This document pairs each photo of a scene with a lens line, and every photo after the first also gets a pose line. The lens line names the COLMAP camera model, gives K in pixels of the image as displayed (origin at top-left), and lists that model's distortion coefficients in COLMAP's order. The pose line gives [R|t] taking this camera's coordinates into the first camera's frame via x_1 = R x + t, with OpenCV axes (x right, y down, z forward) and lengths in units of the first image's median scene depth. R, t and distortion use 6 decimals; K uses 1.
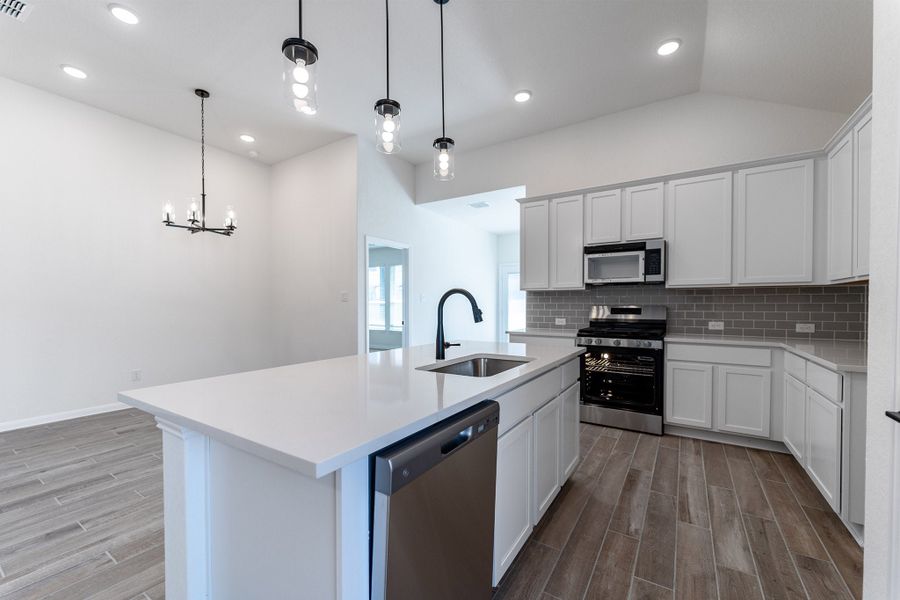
lens RADIAL K [[366.4, 0, 447.5], [0, 366.4, 310.9], [0, 0, 1]] dist [-0.000256, 0.000291]
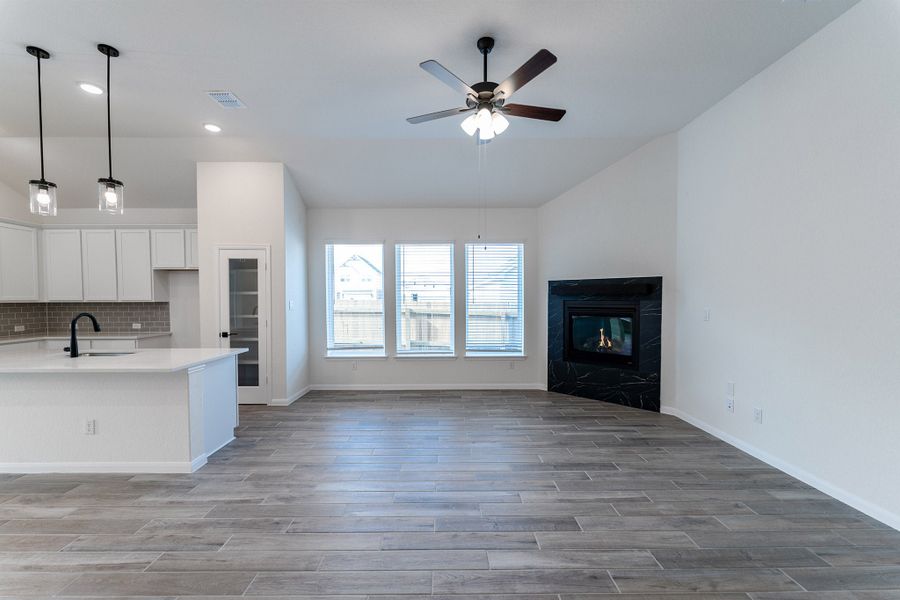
lens RADIAL K [[366.4, 0, 446.7], [0, 366.4, 308.9], [0, 0, 1]] dist [-0.000256, 0.000291]
pose [[-0.545901, -0.024619, 0.837488, -1.495548], [0.014930, 0.999124, 0.039103, -0.078773], [-0.837716, 0.033850, -0.545055, 0.337030]]
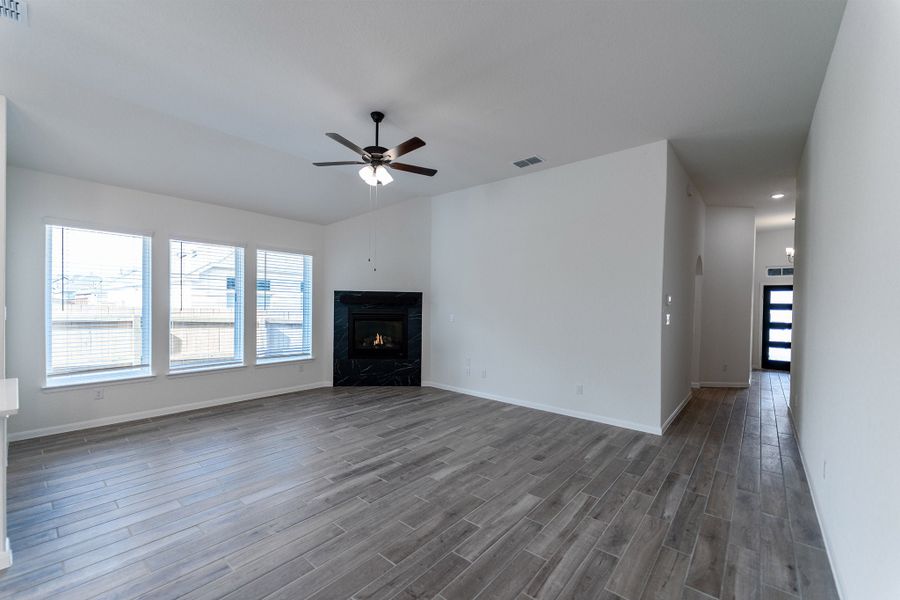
lens RADIAL K [[366.4, 0, 446.8], [0, 366.4, 311.9], [0, 0, 1]] dist [-0.000256, 0.000291]
pose [[-0.990473, -0.019414, 0.136332, -1.169017], [-0.014728, 0.999268, 0.035295, -0.102825], [-0.136918, 0.032951, -0.990034, 0.915844]]
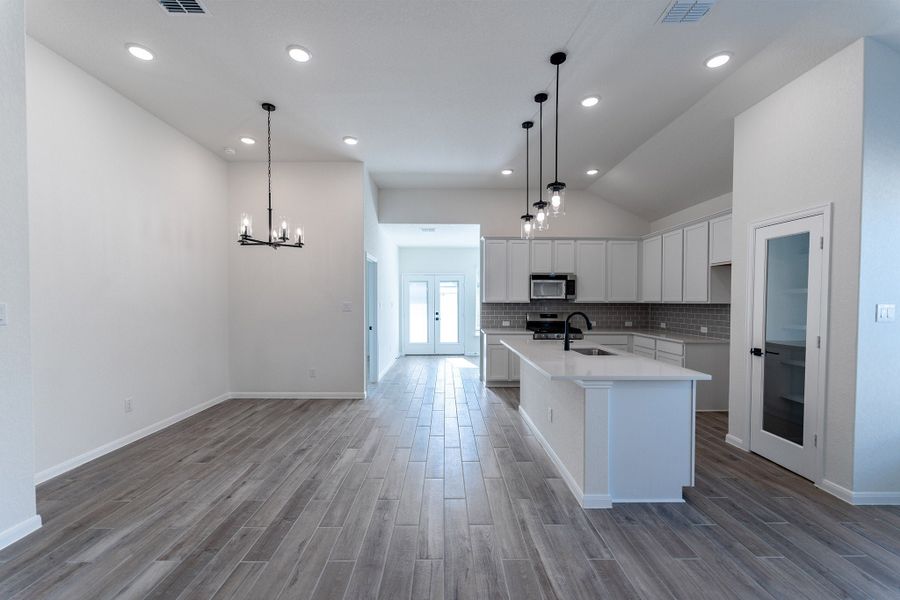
lens RADIAL K [[366.4, 0, 449.9], [0, 366.4, 308.8], [0, 0, 1]] dist [-0.000256, 0.000291]
pose [[0.835419, -0.010677, 0.549510, -0.998408], [0.007110, 0.999938, 0.008620, -0.063079], [-0.549568, -0.003294, 0.835443, -0.129381]]
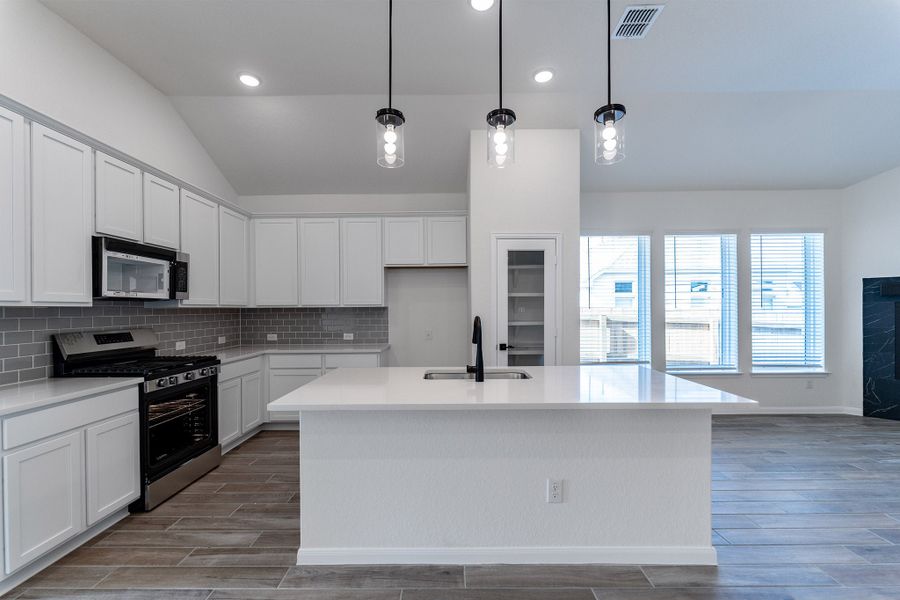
lens RADIAL K [[366.4, 0, 450.1], [0, 366.4, 309.5], [0, 0, 1]] dist [-0.000256, 0.000291]
pose [[-0.534629, 0.002161, 0.845084, -0.593977], [0.019490, 0.999762, 0.009774, -0.062919], [-0.844862, 0.021696, -0.534544, 1.103464]]
